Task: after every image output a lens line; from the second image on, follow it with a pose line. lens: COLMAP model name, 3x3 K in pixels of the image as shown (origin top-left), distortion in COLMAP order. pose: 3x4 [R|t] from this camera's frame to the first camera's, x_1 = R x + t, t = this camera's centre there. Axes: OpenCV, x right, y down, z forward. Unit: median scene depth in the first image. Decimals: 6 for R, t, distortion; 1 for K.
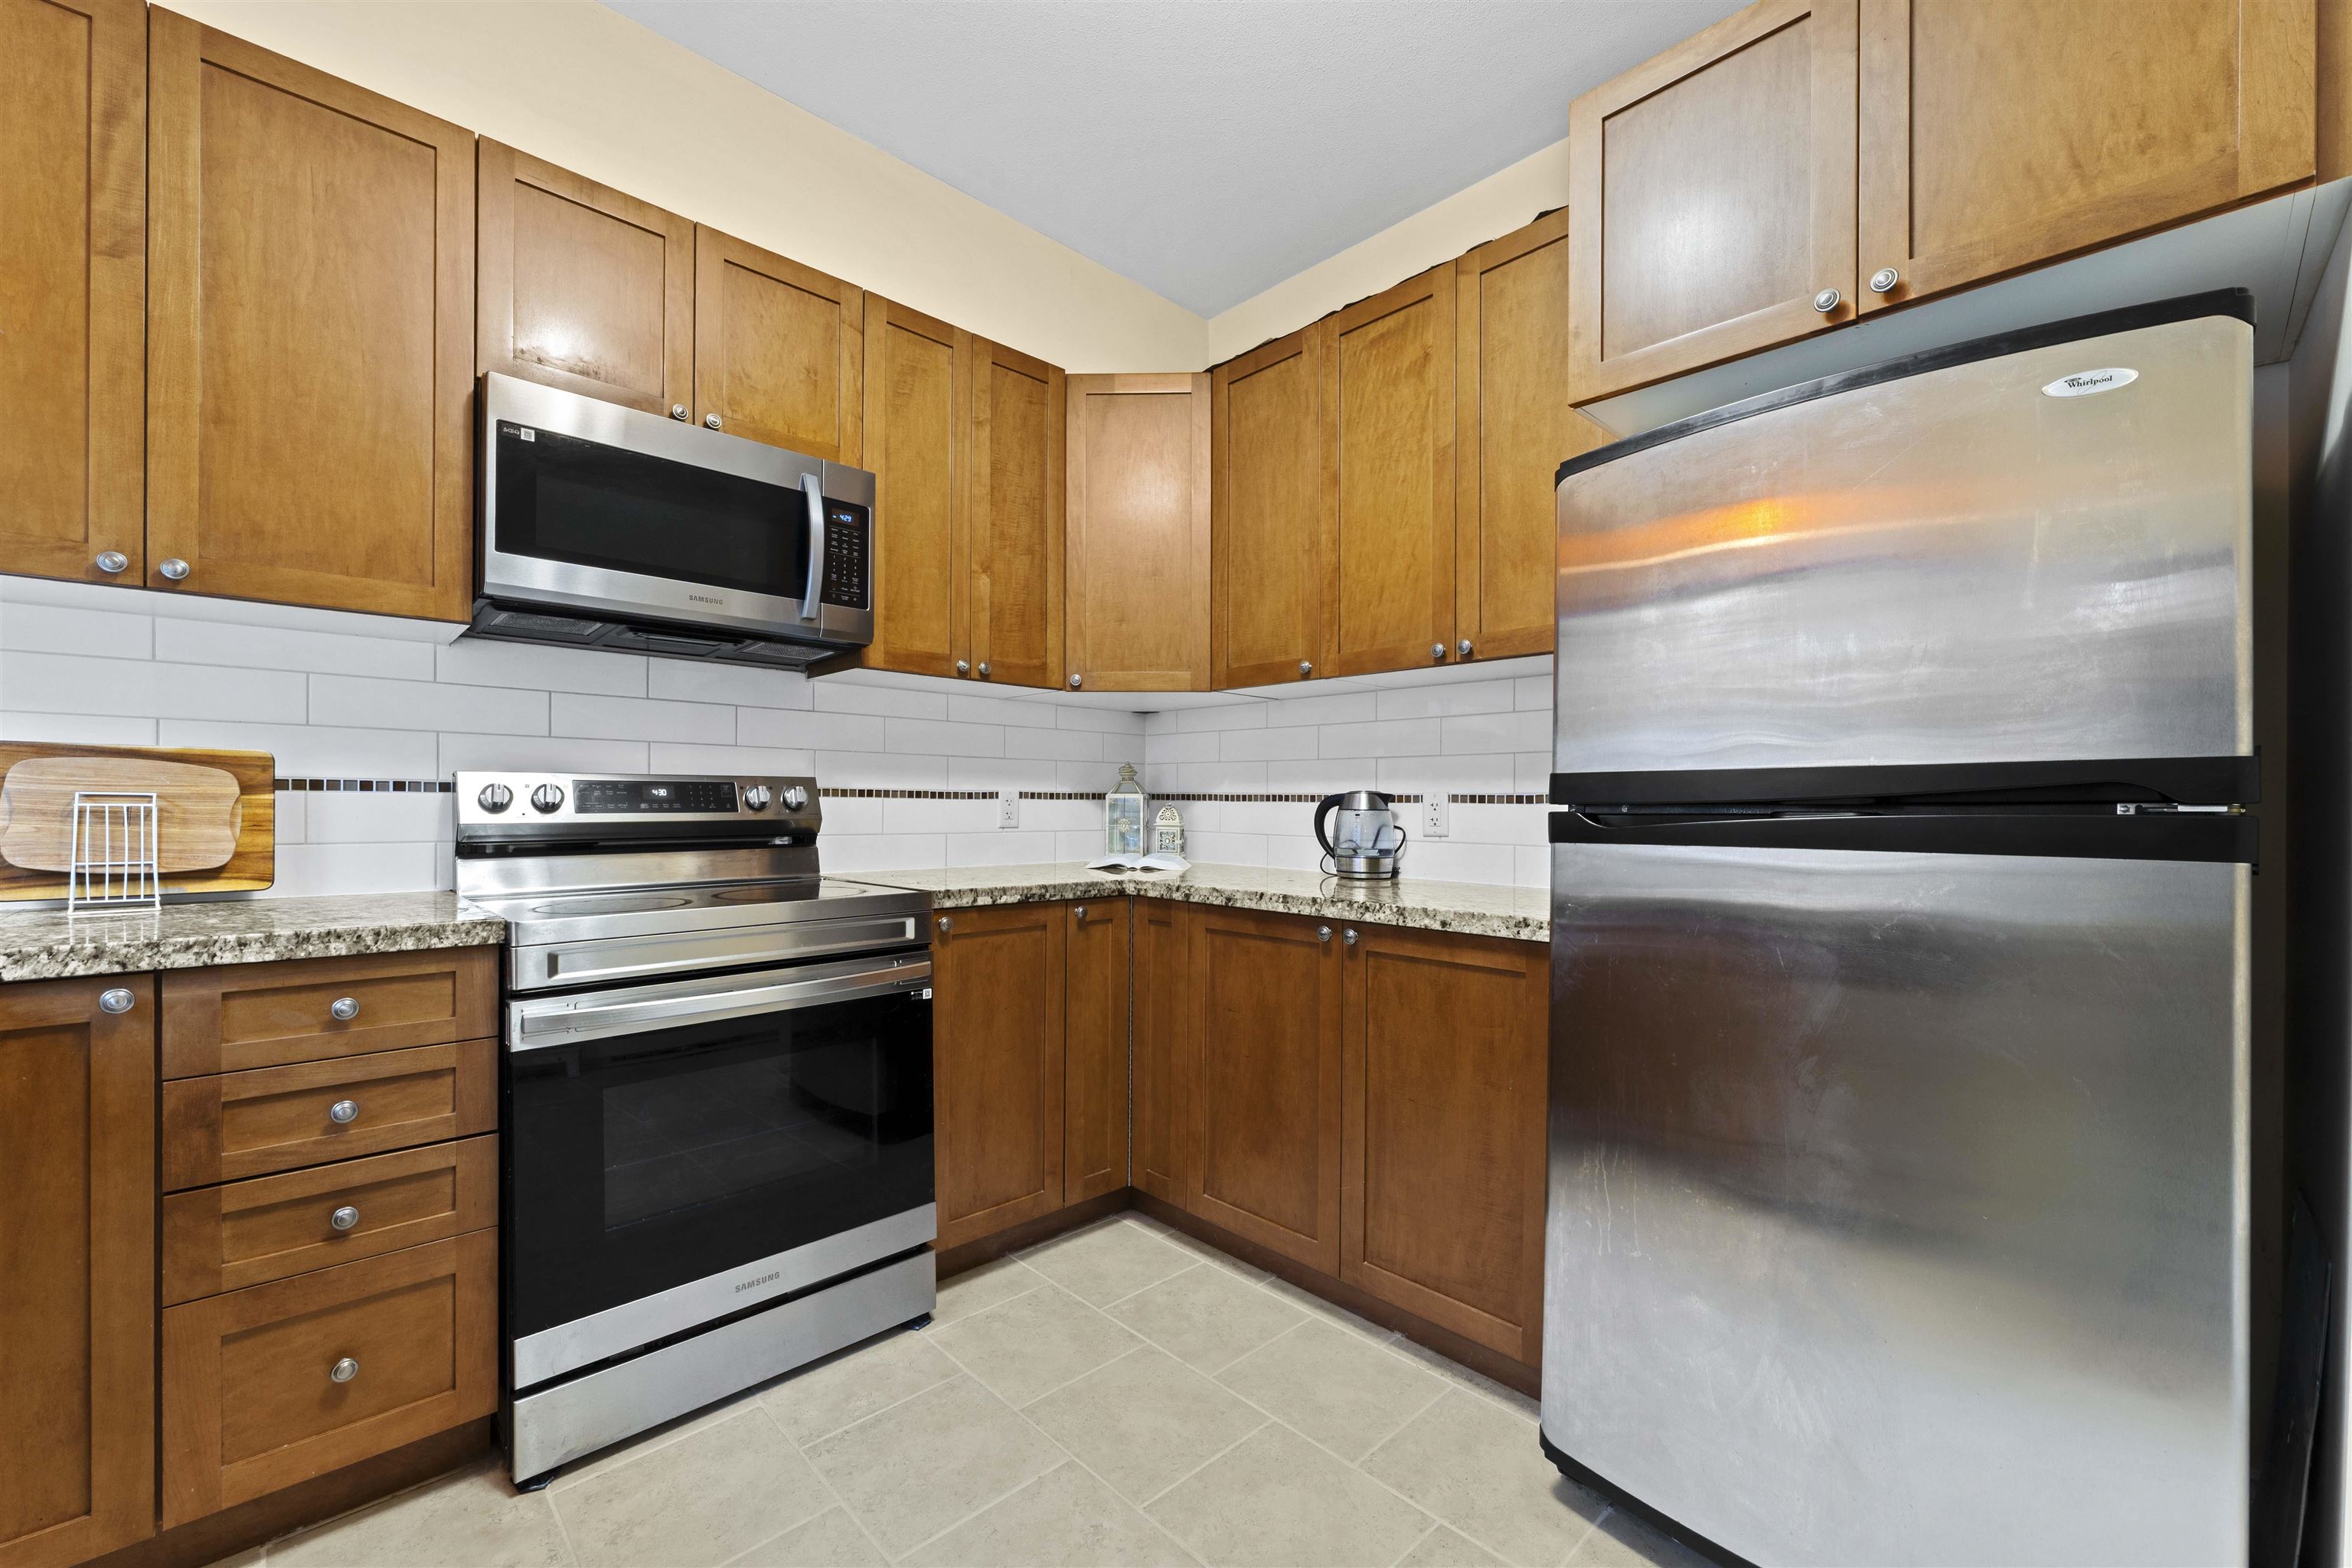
lens RADIAL K [[937.4, 0, 1164.9], [0, 937.4, 806.0], [0, 0, 1]] dist [-0.000716, -0.001398]
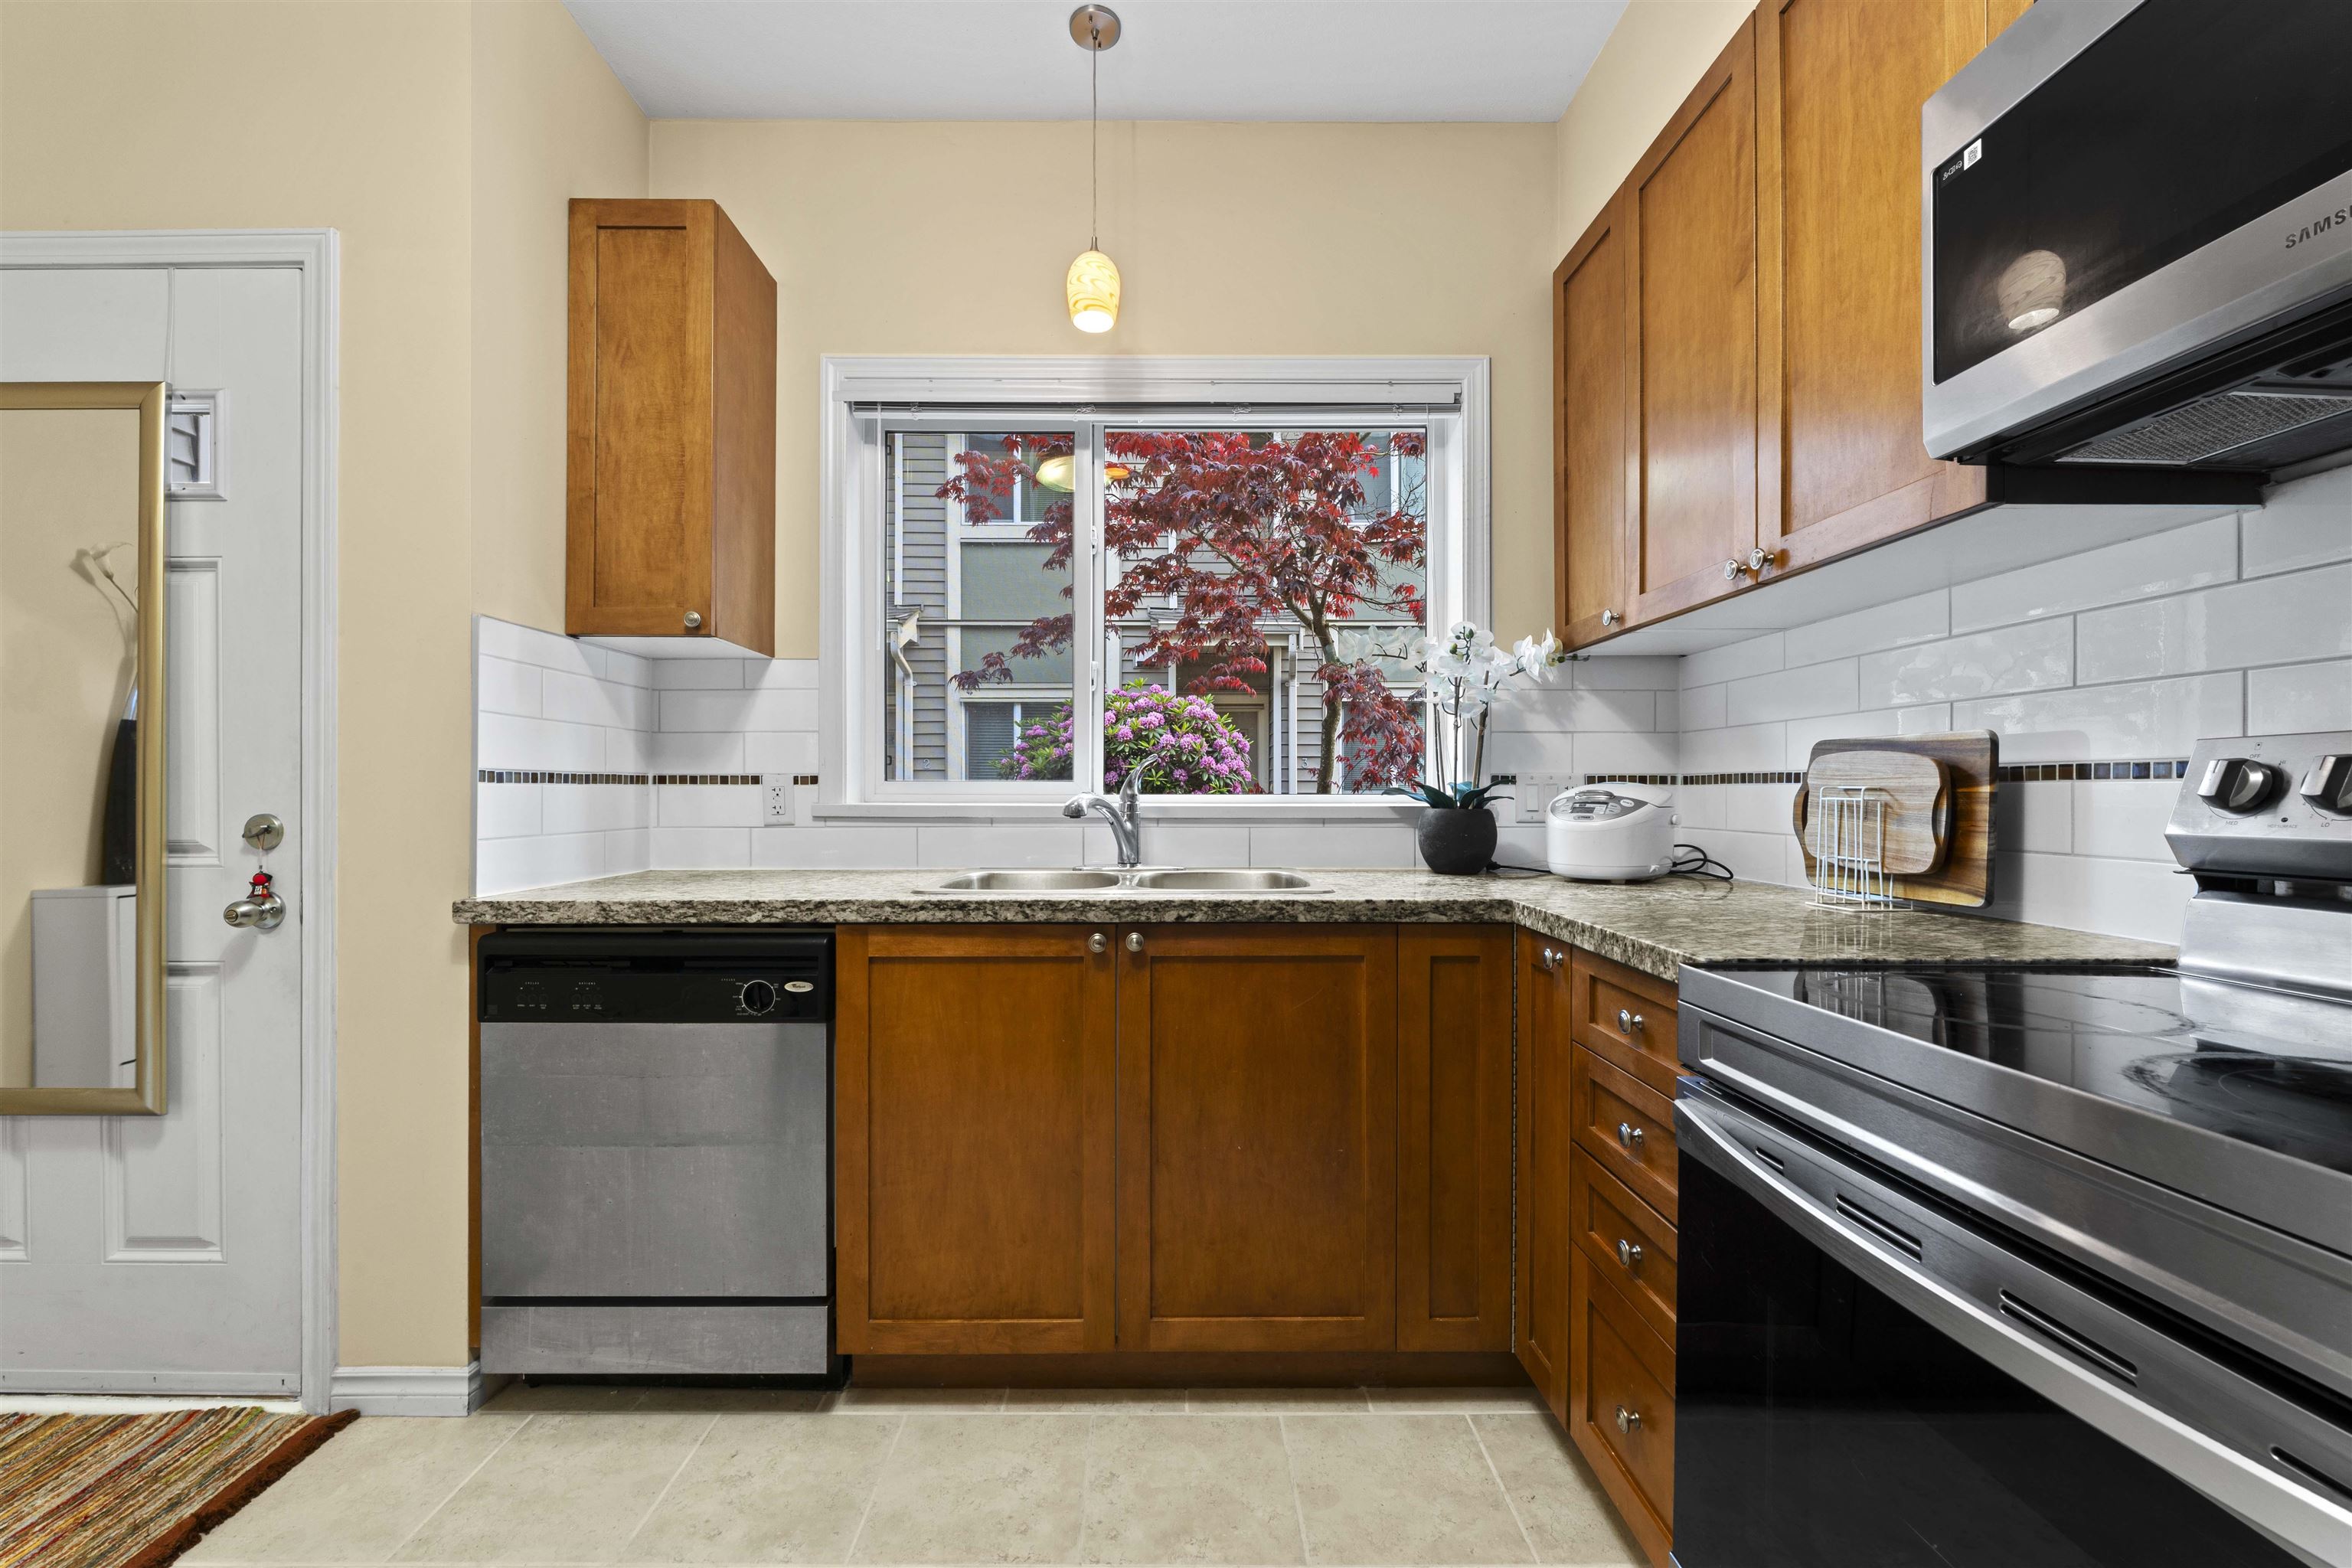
lens RADIAL K [[937.4, 0, 1153.4], [0, 937.4, 795.2], [0, 0, 1]] dist [-0.000716, -0.001398]
pose [[-0.688648, -0.004710, -0.725081, 0.074092], [-0.006531, 0.999979, -0.000292, -0.000195], [0.725067, 0.004535, -0.688664, 0.971334]]
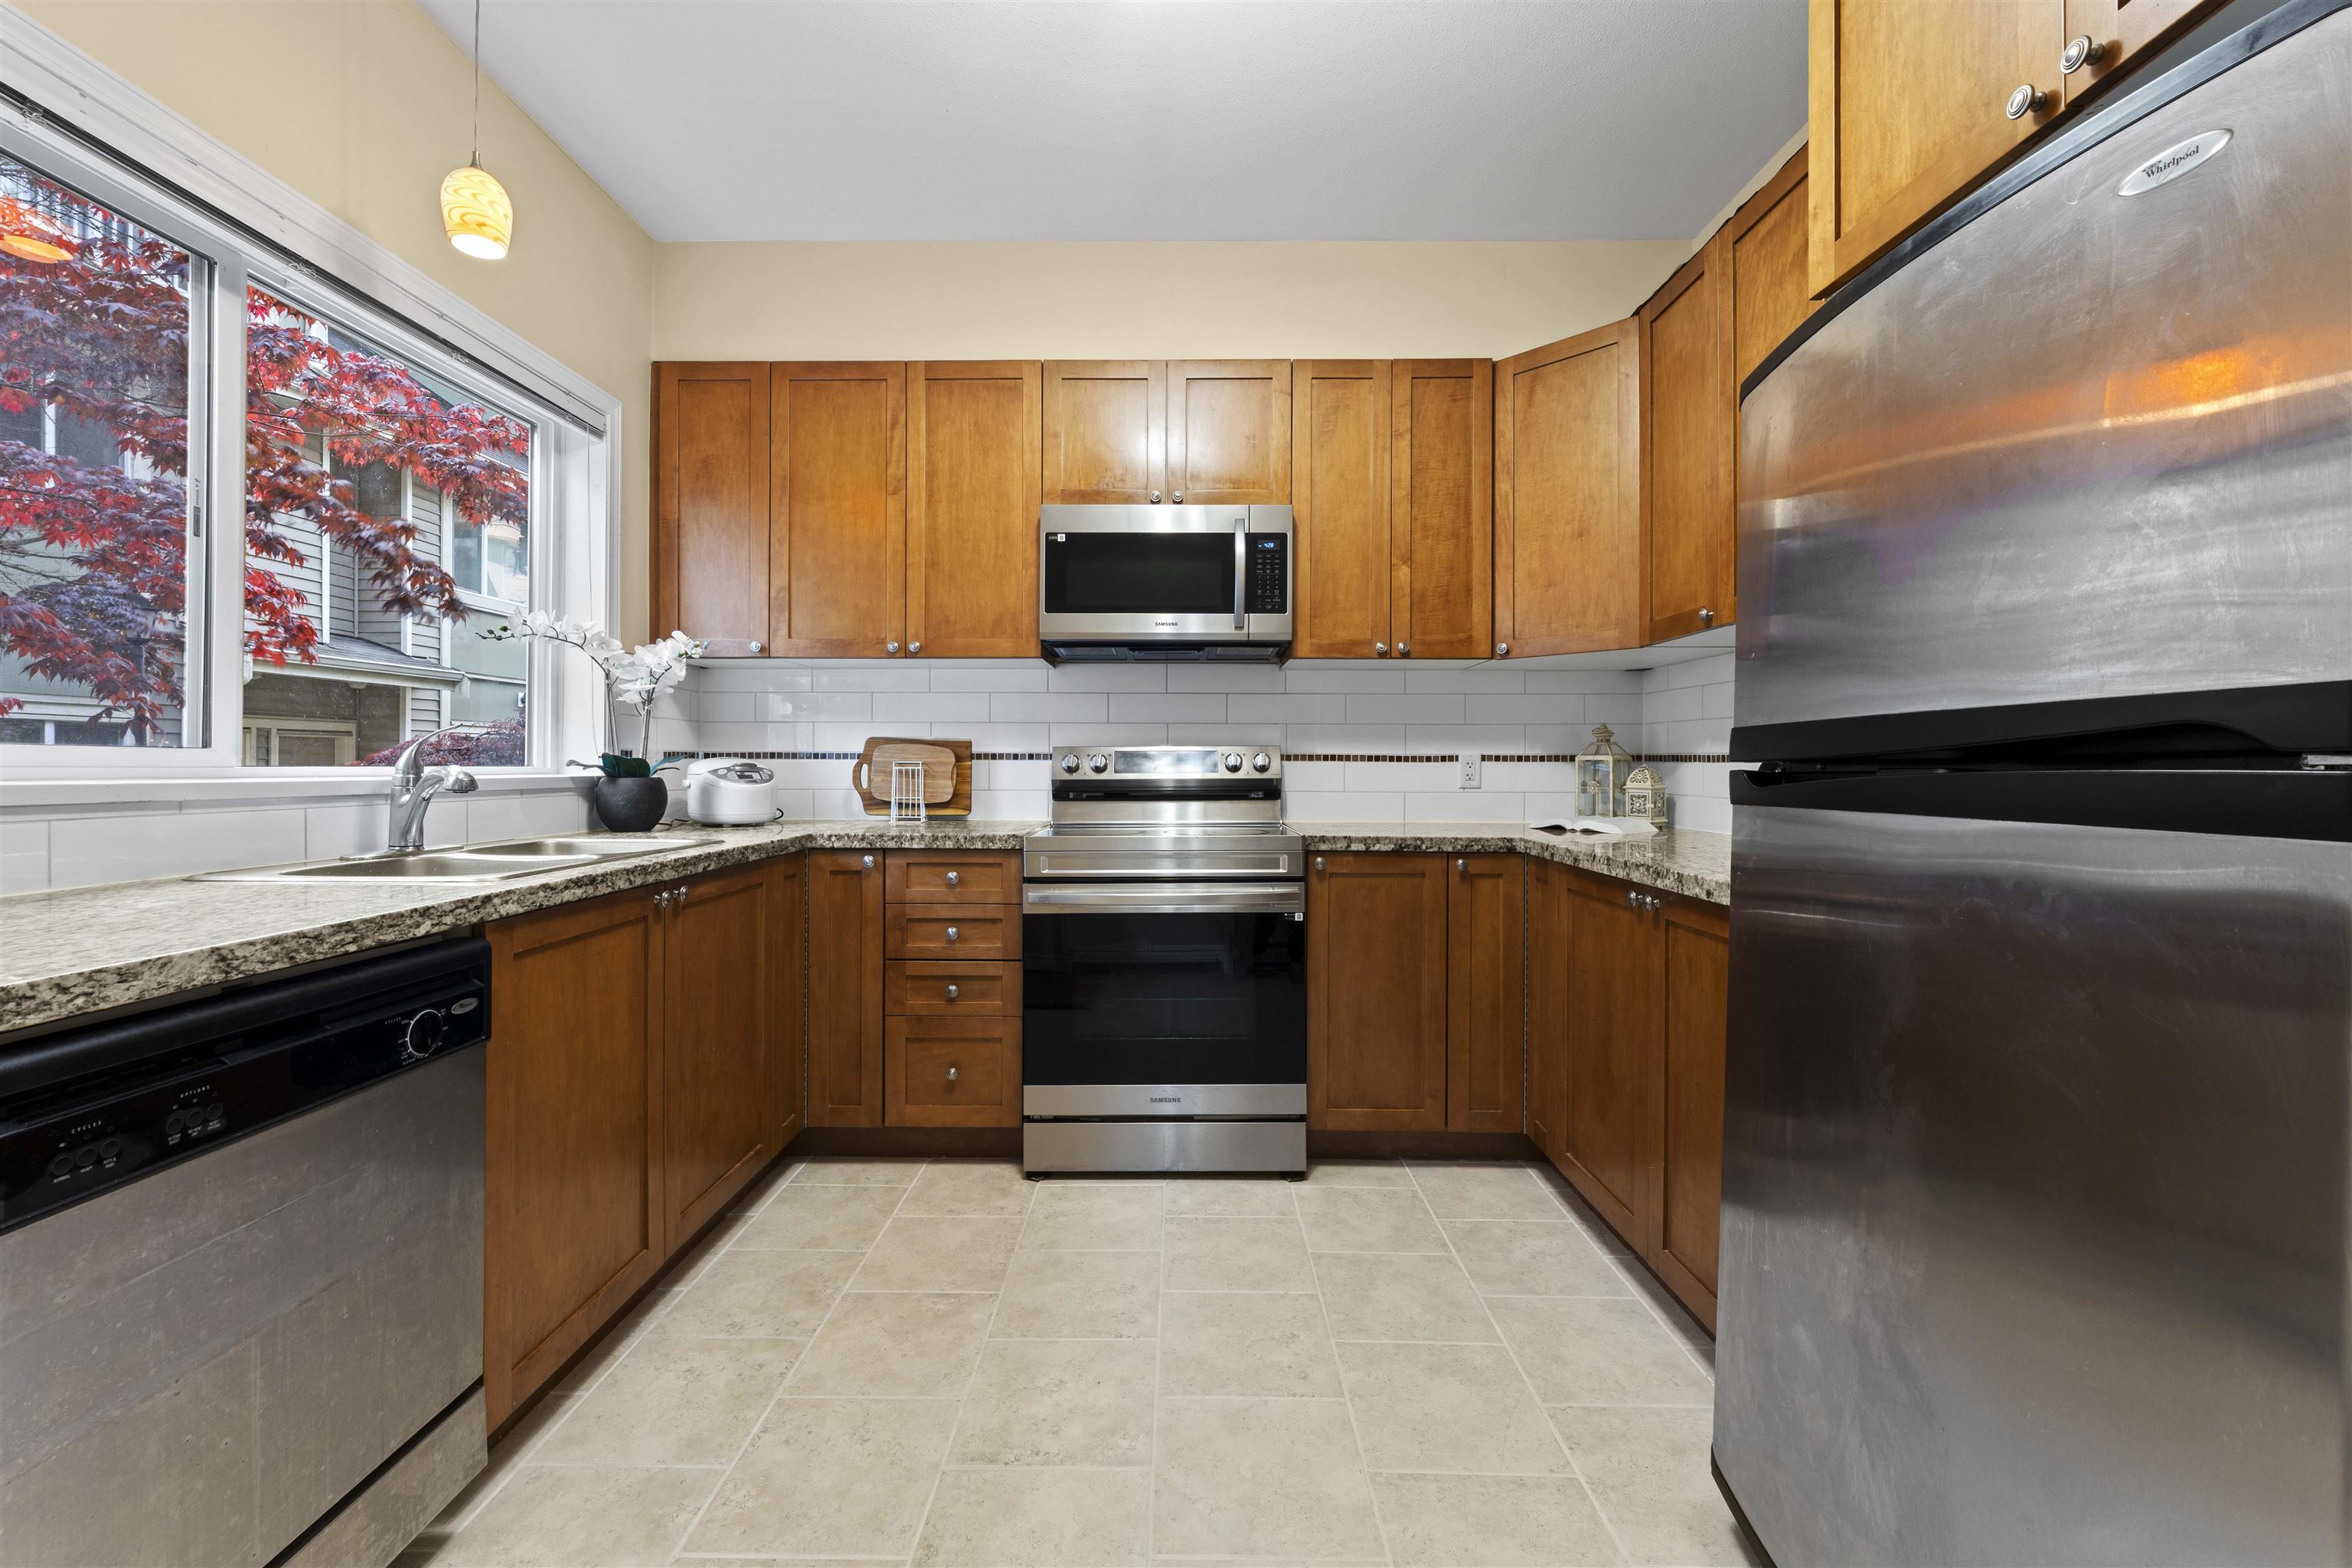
lens RADIAL K [[937.4, 0, 1180.3], [0, 937.4, 764.9], [0, 0, 1]] dist [-0.000716, -0.001398]
pose [[0.722148, -0.005415, -0.691717, 0.547300], [0.001191, 0.999978, -0.006585, 0.005015], [0.691737, 0.003932, 0.722139, -0.019790]]
